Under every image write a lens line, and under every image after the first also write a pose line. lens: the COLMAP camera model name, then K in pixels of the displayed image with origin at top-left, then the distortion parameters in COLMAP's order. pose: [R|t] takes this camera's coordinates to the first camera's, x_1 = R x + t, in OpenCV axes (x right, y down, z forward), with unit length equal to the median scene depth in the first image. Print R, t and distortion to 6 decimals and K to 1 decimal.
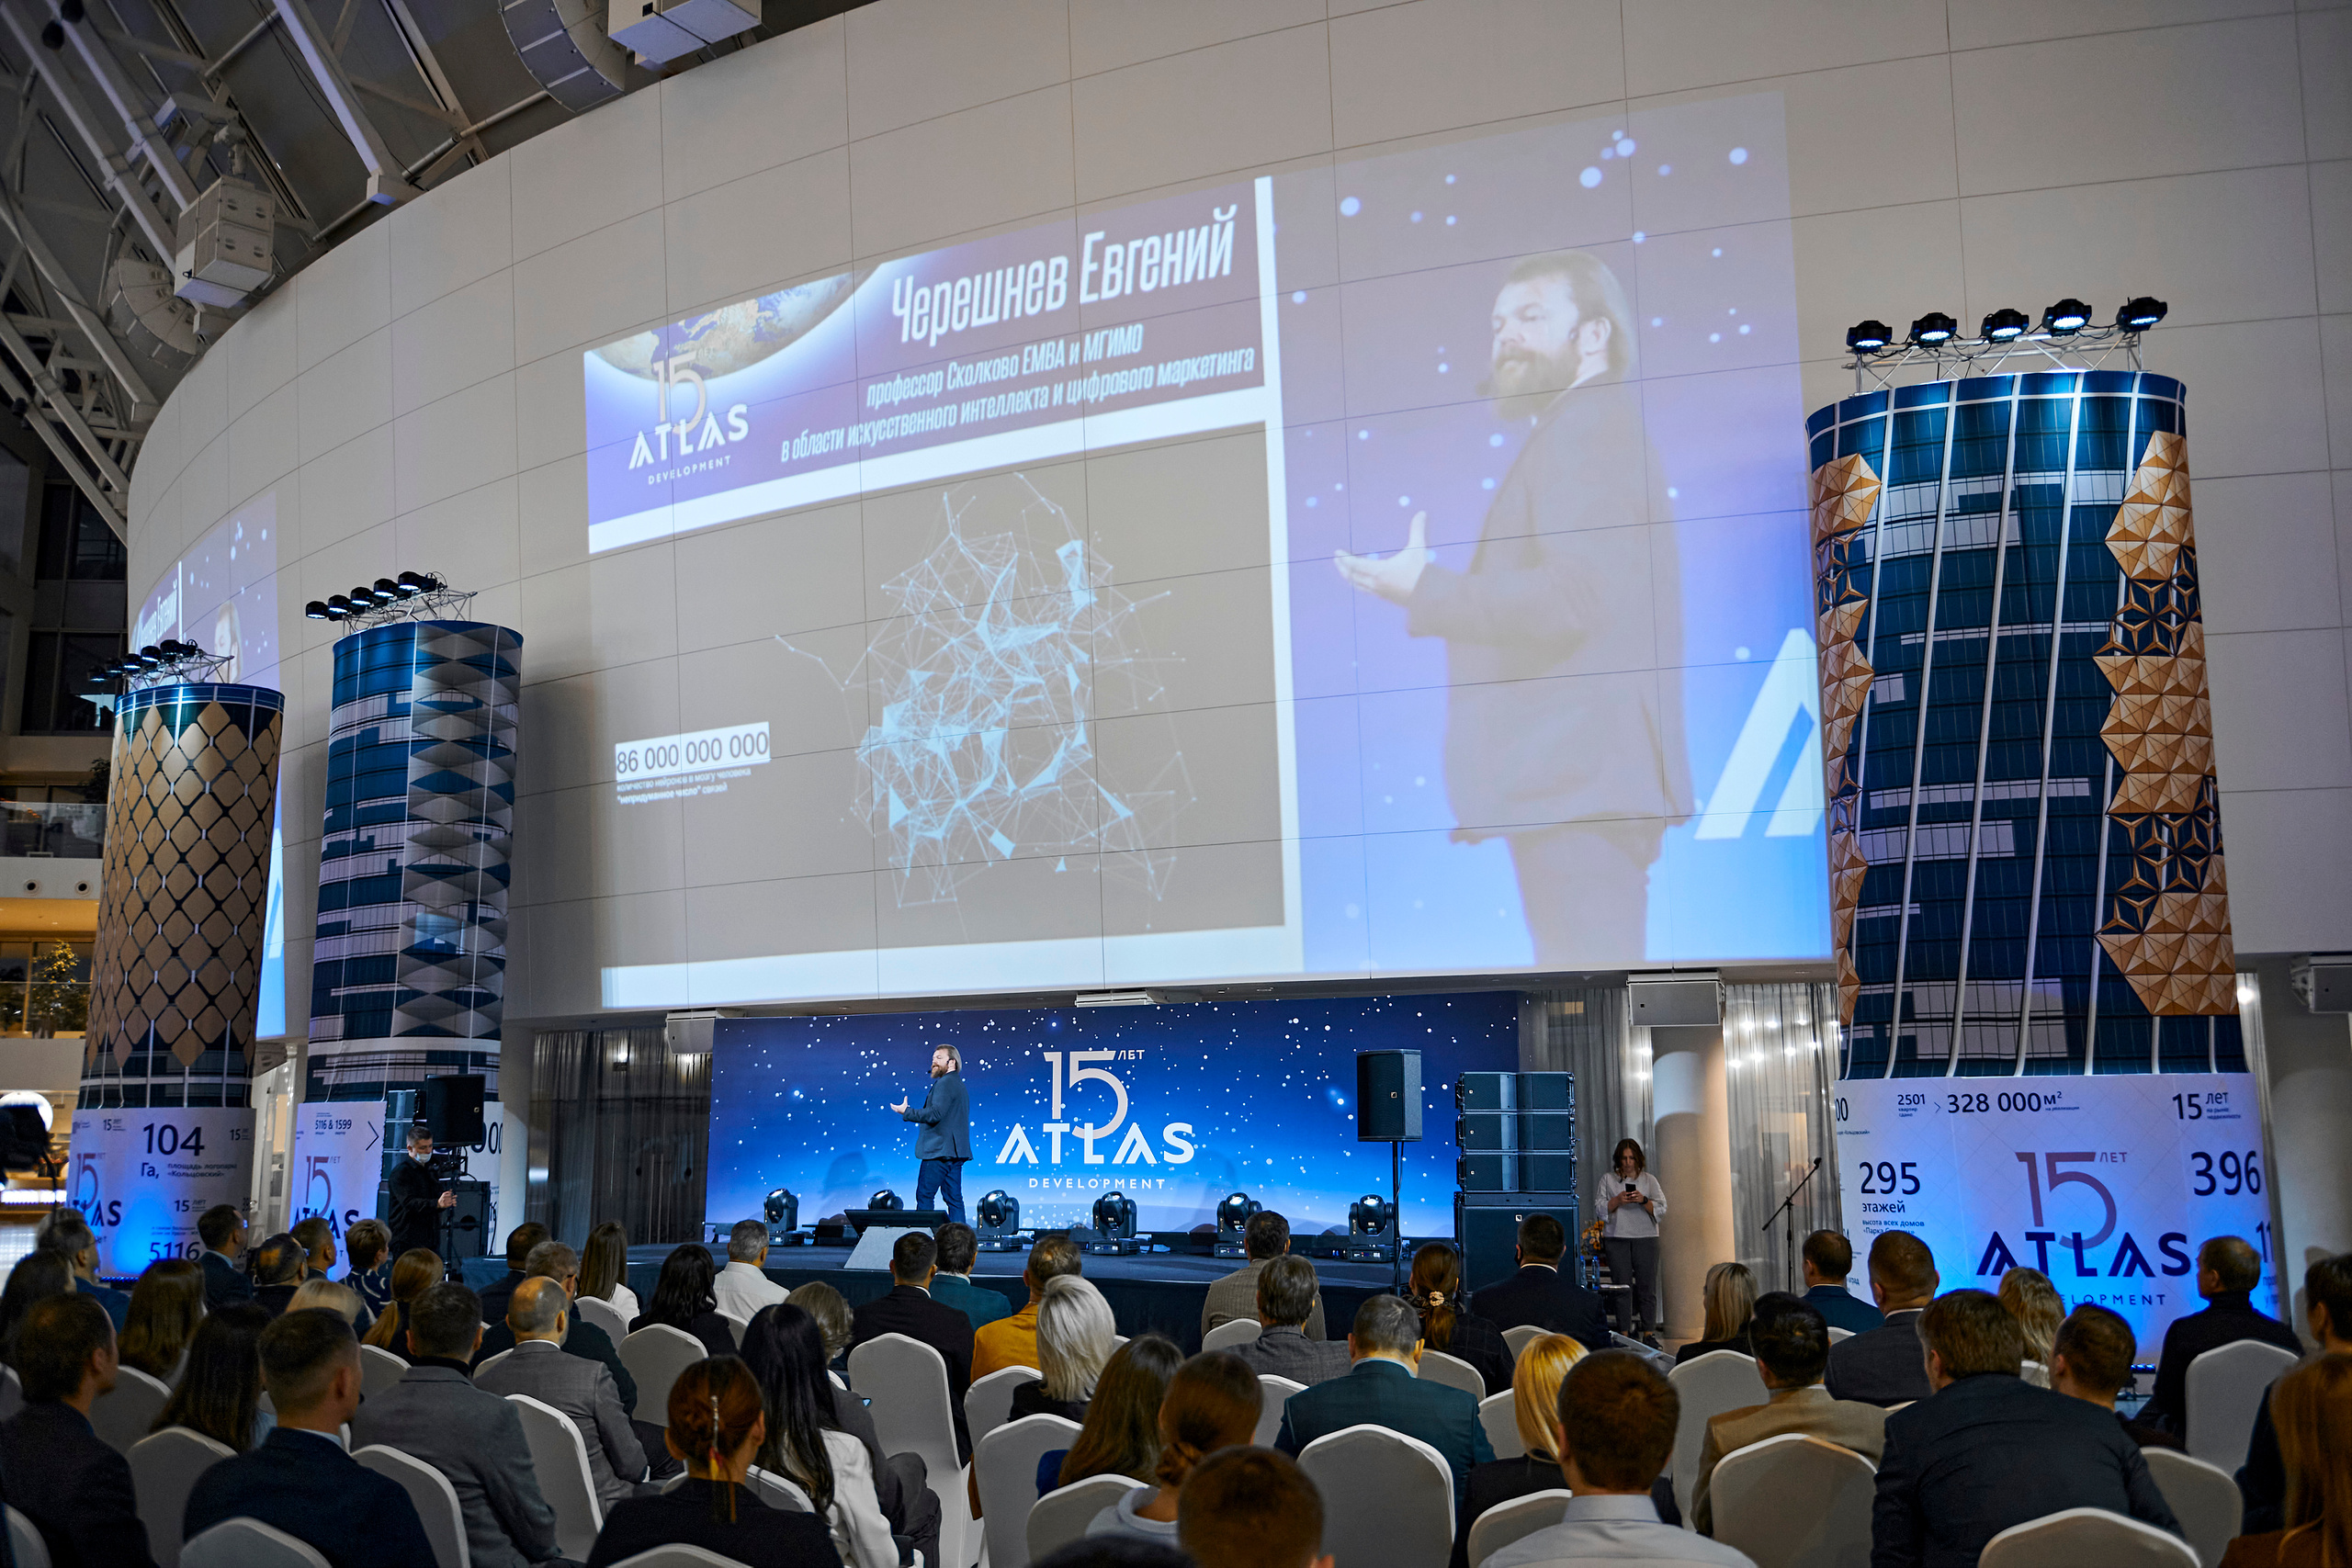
lens RADIAL K [[2077.0, 0, 1167.5], [0, 2077.0, 760.5], [0, 0, 1]] dist [-0.010462, 0.030917]
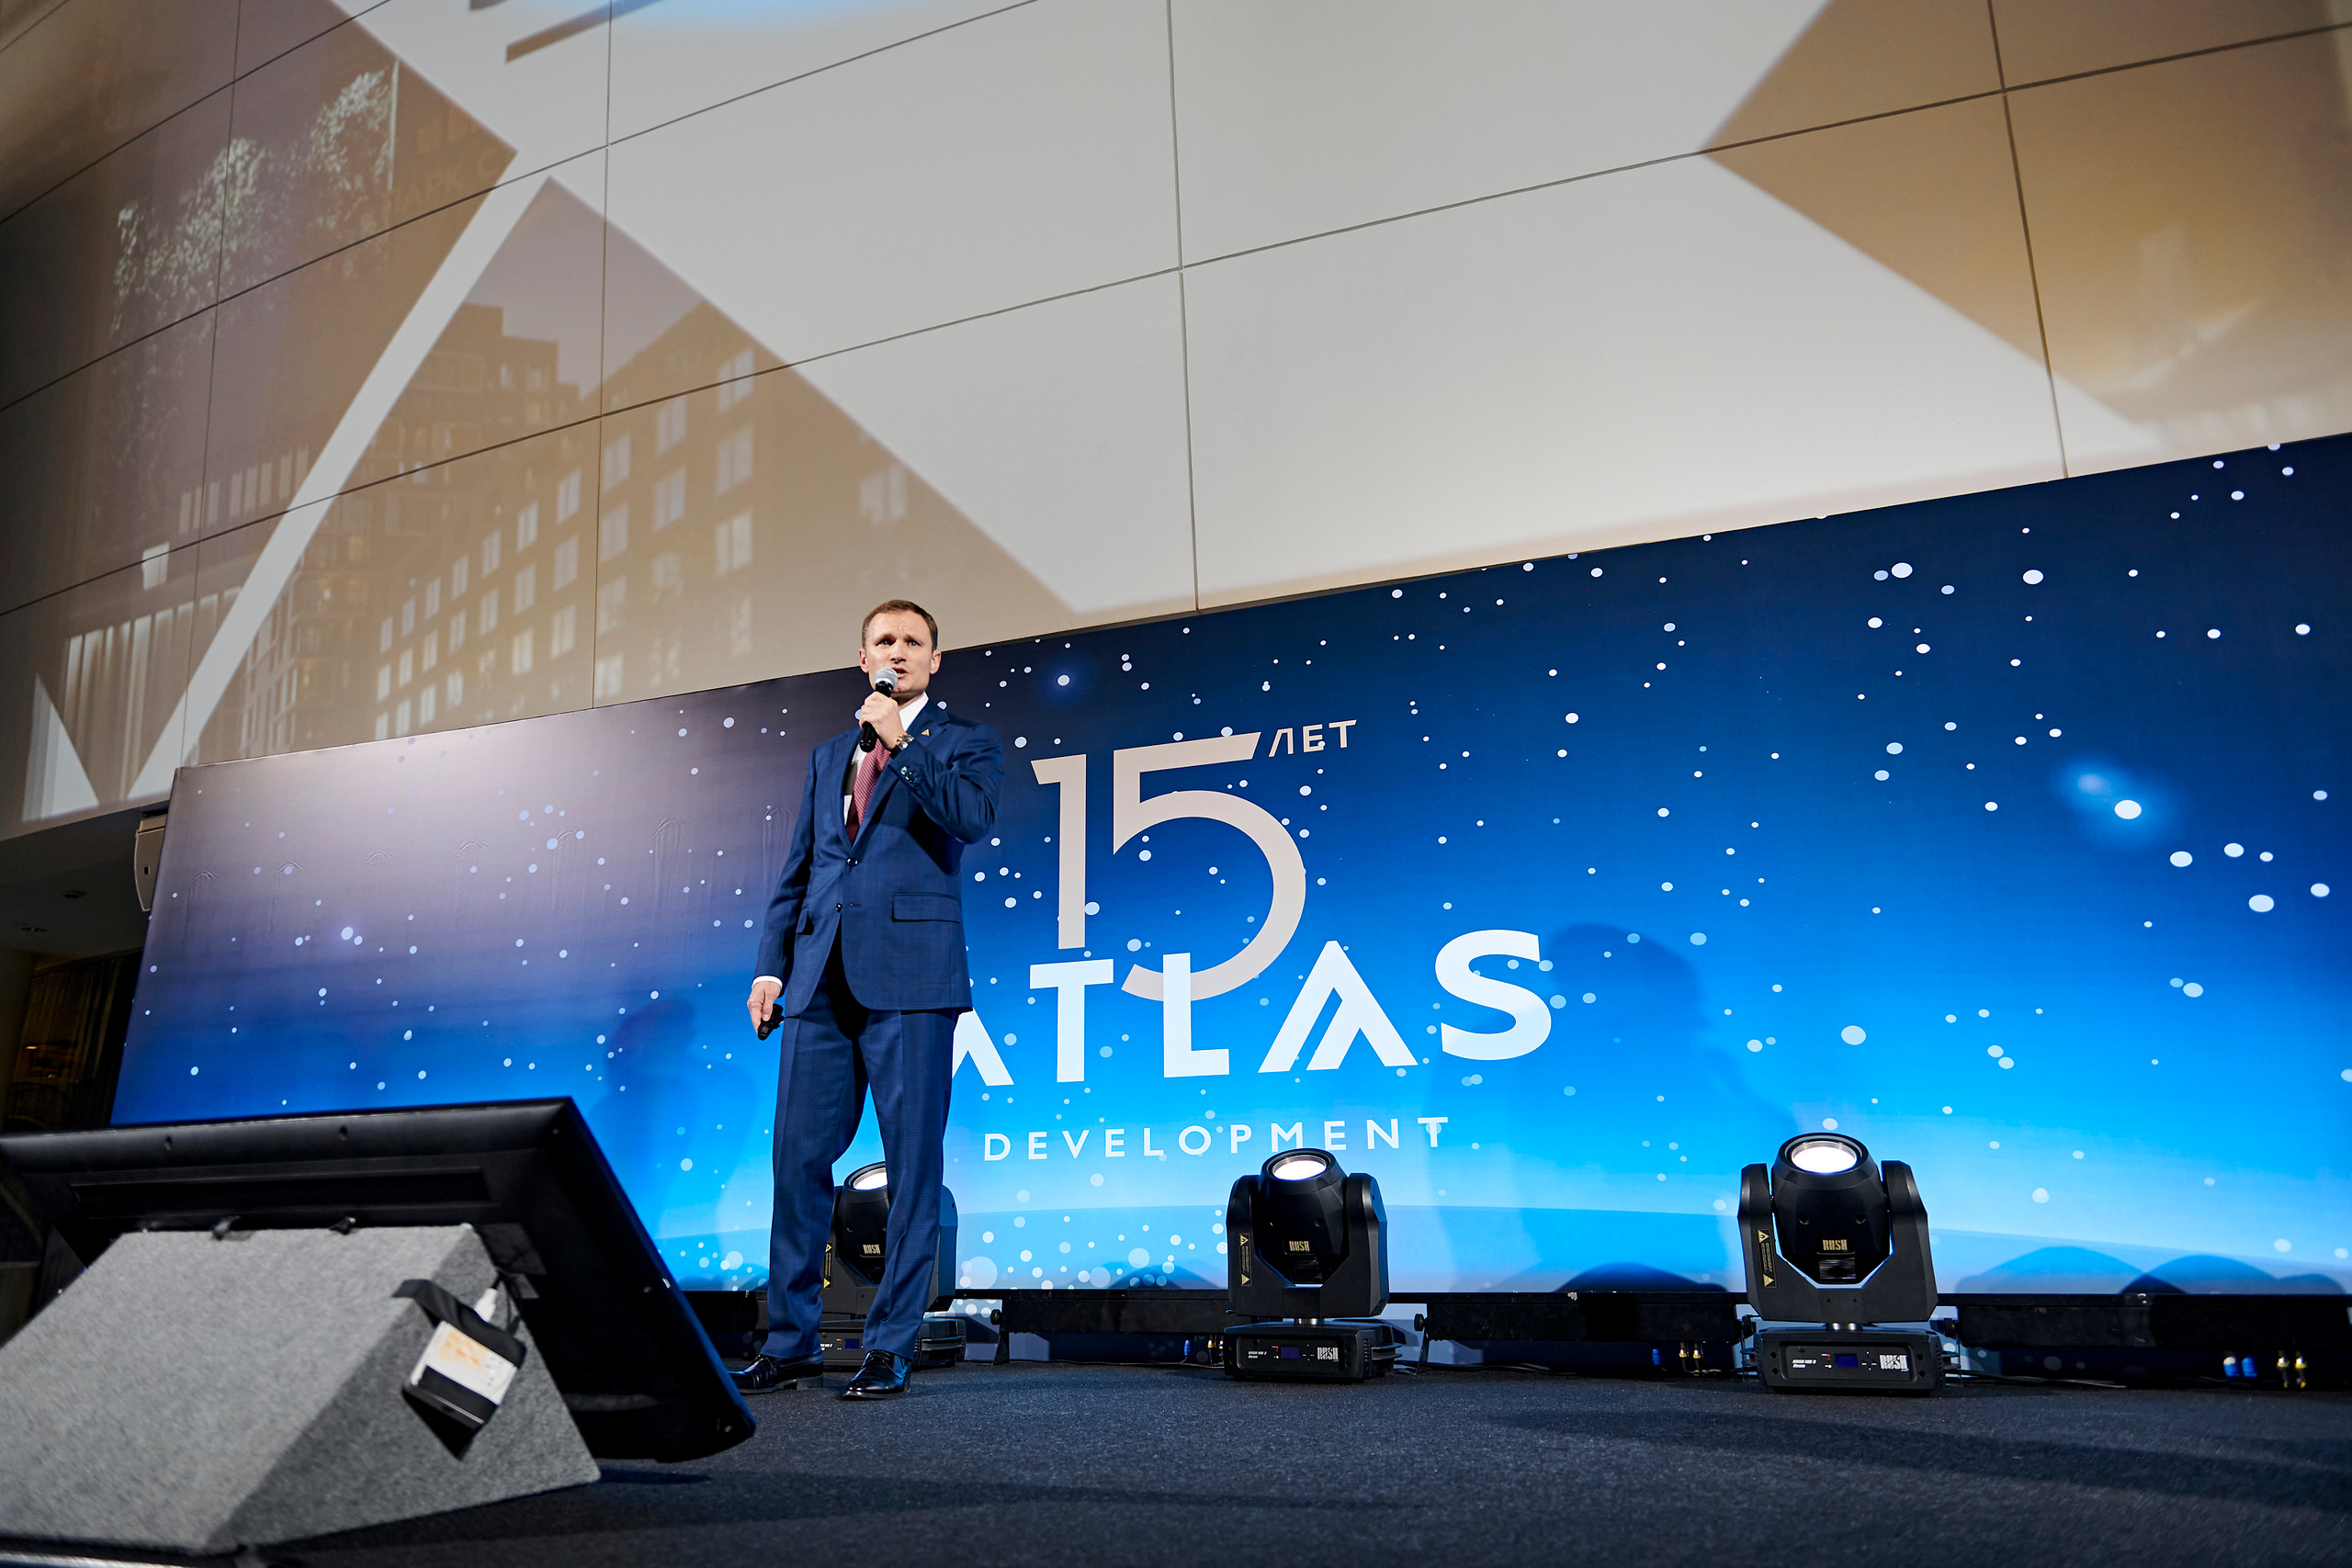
lens RADIAL K [[1617.1, 0, 1147.4], [0, 1617.1, 769.5], [0, 0, 1]] dist [-0.013857, 0.025206]
pose [[0.995941, 0.022288, 0.087202, -0.063806], [-0.012377, 0.993565, -0.112582, 0.171514], [-0.089151, 0.111045, 0.989809, 0.734892]]
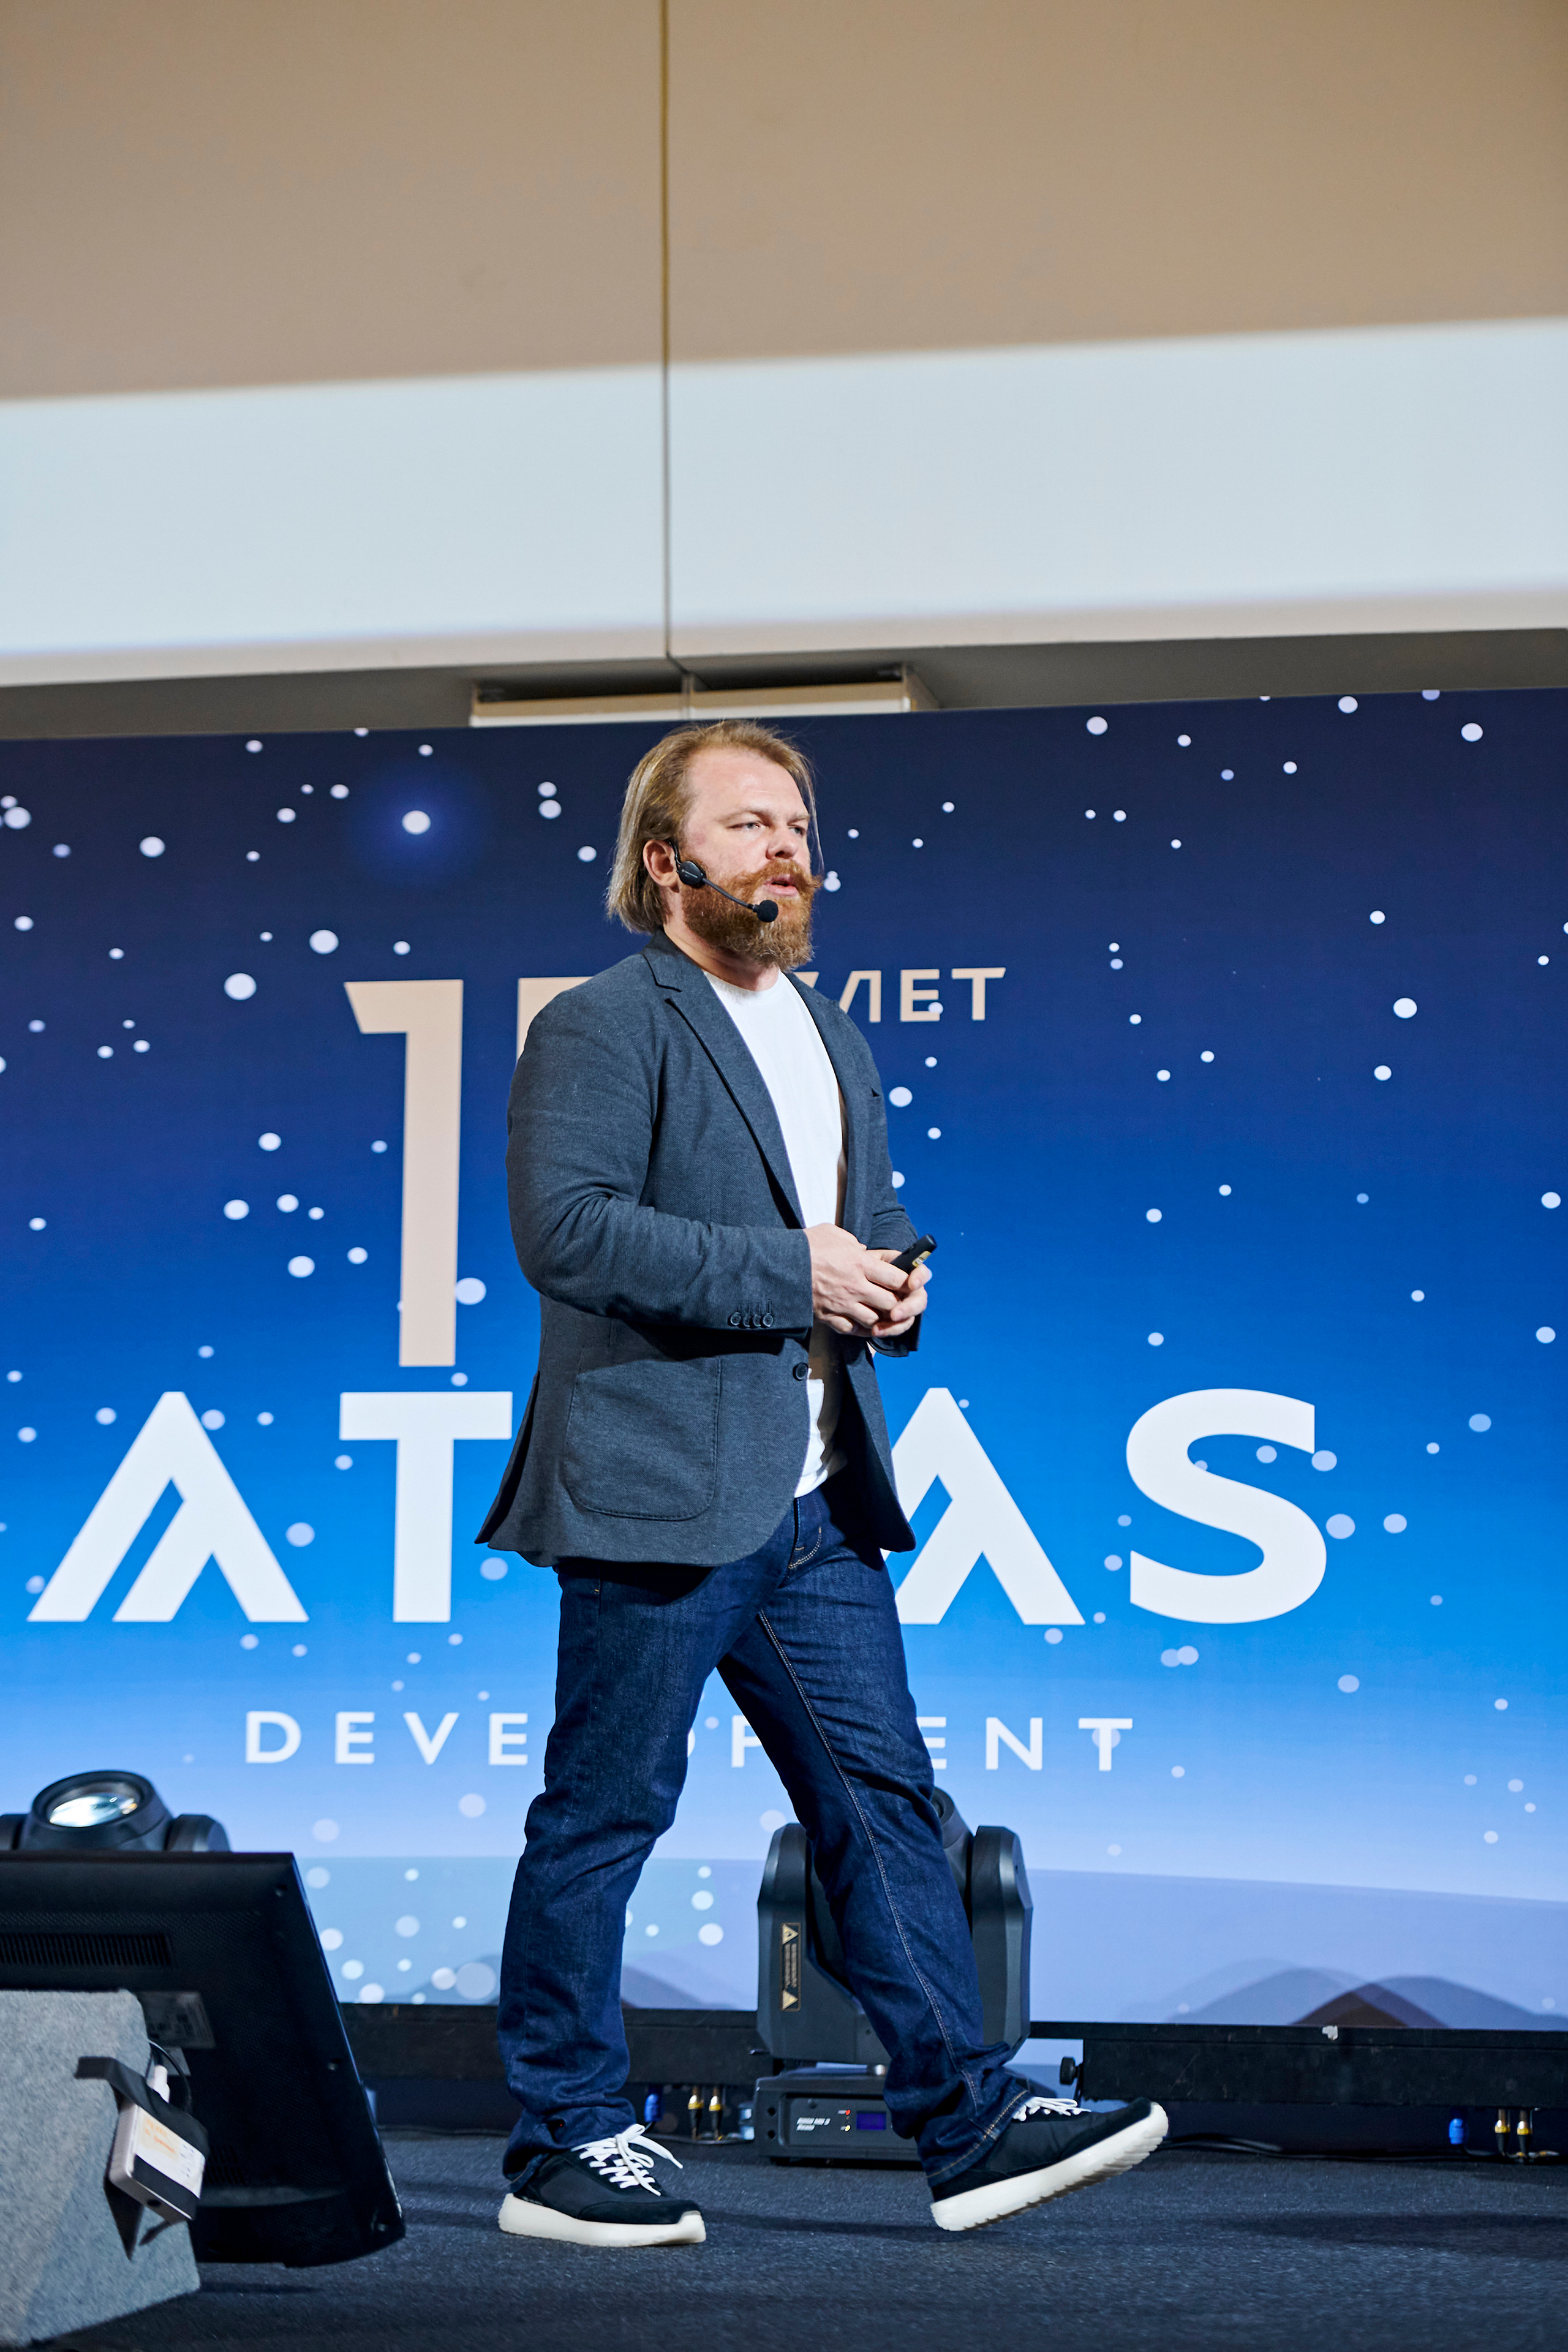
lens RADIAL K [[5198.6, 0, 750.9], [0, 5198.6, 1179.6], [0, 0, 1]] dist [-0.017157, 0.000000]
pose [[0.967001, 0.041643, 0.251346, -0.134209], [-0.058549, 0.996470, 0.060159, 0.128975], [-0.247953, -0.072890, 0.966026, 0.577126]]
